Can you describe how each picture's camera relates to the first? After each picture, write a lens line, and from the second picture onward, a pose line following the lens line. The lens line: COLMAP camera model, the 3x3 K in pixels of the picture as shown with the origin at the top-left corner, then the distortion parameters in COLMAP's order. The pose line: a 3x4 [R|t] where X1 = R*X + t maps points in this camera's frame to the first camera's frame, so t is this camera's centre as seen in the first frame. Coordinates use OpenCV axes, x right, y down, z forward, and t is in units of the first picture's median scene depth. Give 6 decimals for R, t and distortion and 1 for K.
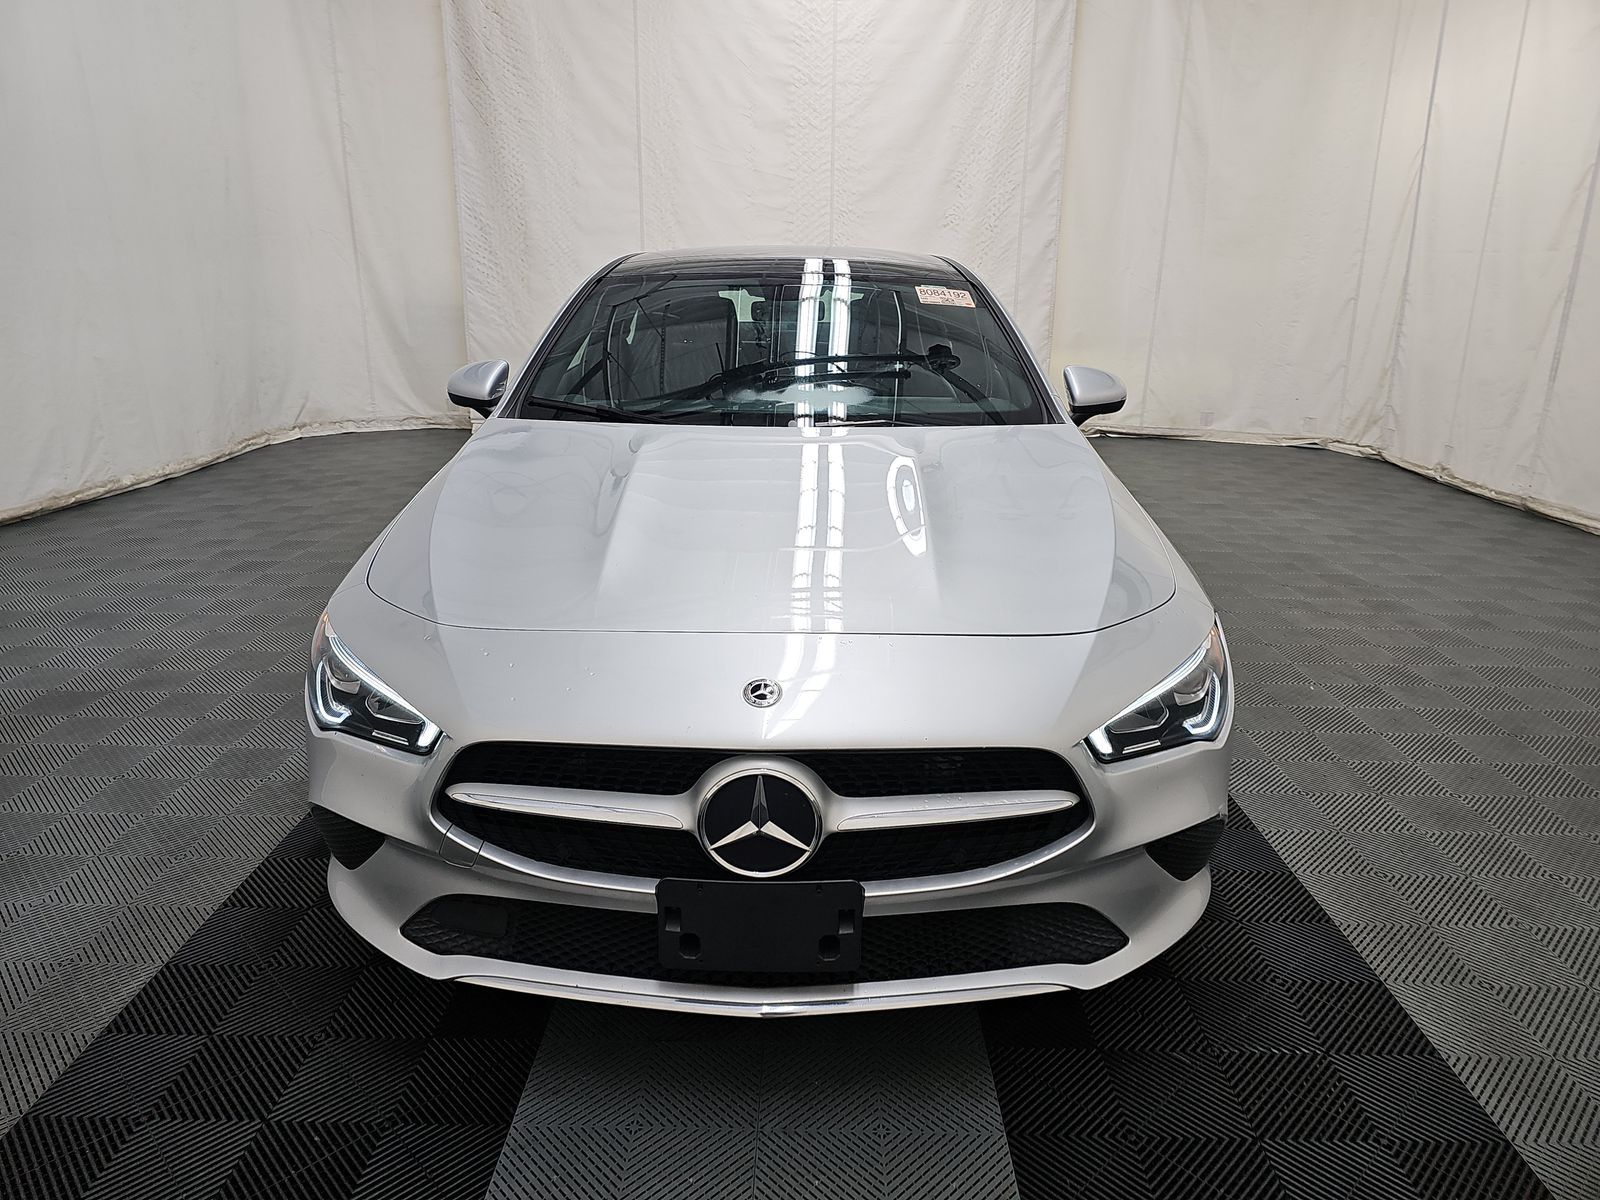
lens RADIAL K [[1056.1, 0, 792.6], [0, 1056.1, 599.4], [0, 0, 1]] dist [0.039276, -0.040440]
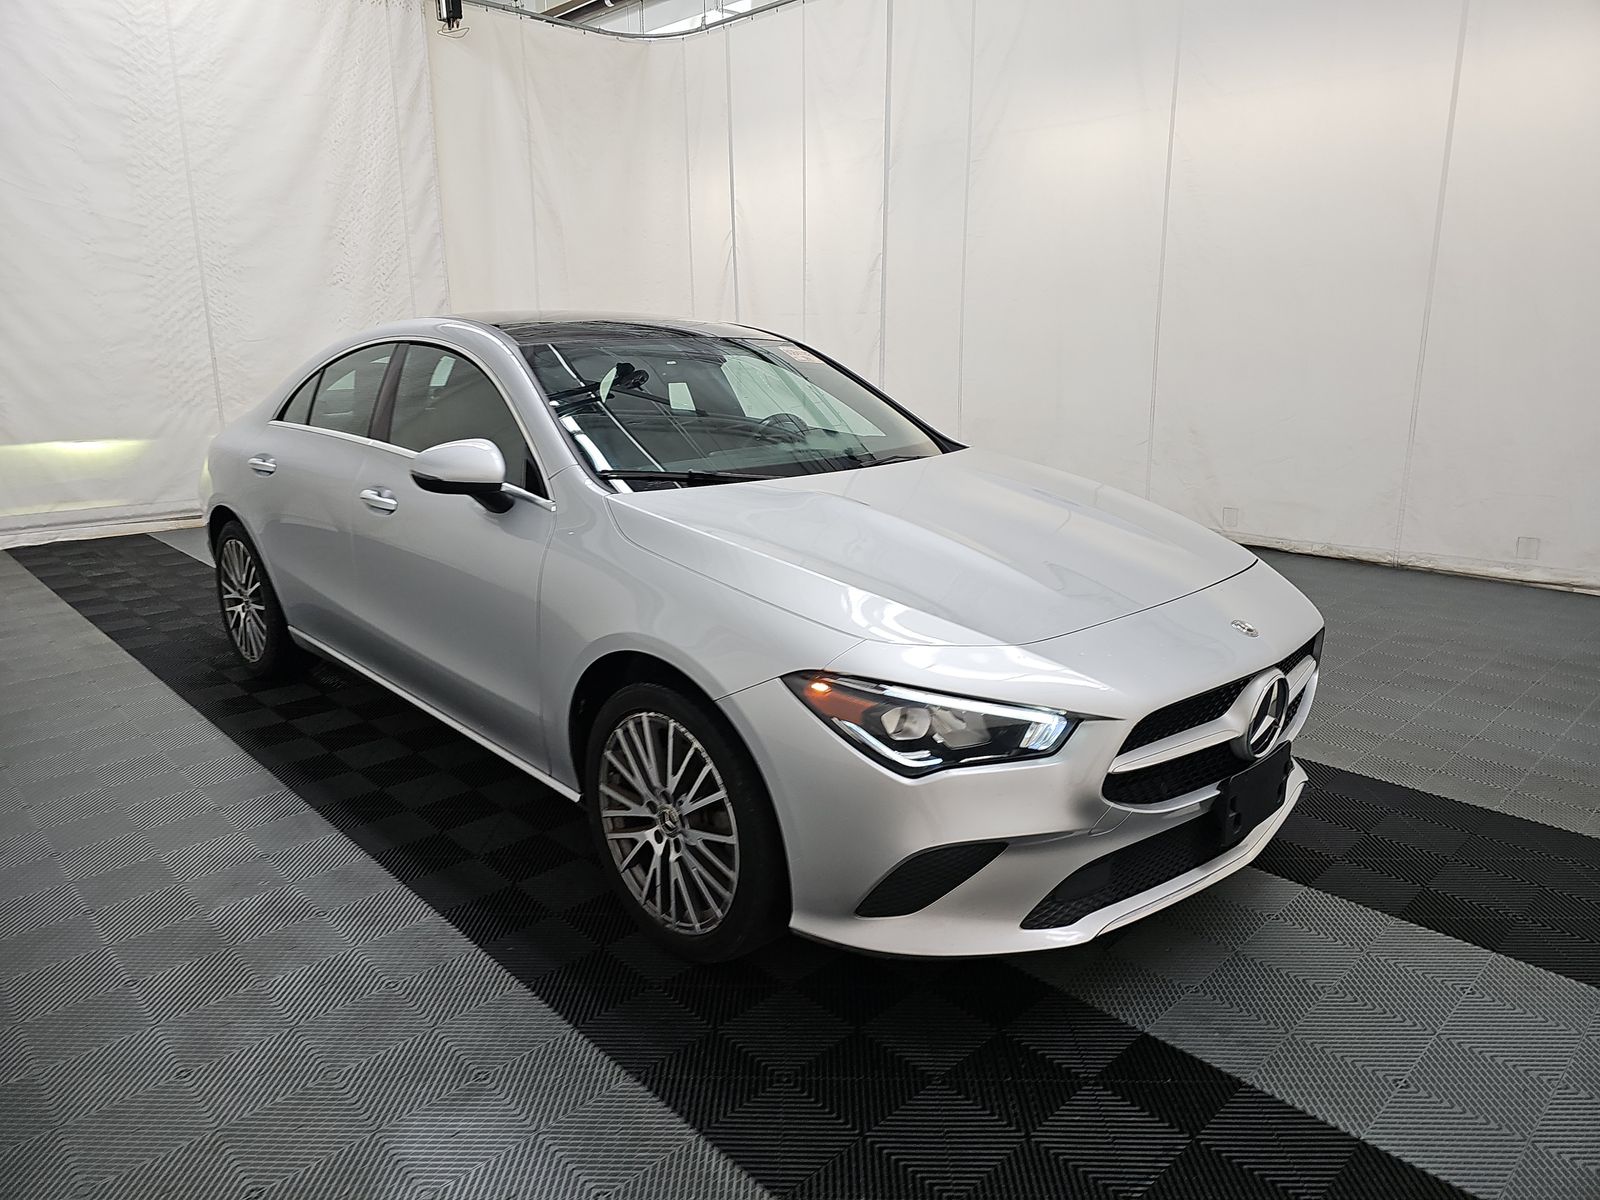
lens RADIAL K [[1056.1, 0, 792.6], [0, 1056.1, 599.4], [0, 0, 1]] dist [0.039276, -0.040440]
pose [[0.711257, -0.184475, 0.678294, -0.269388], [0.217805, 0.975296, 0.036861, -0.024842], [-0.668337, 0.121518, 0.733866, 0.067944]]
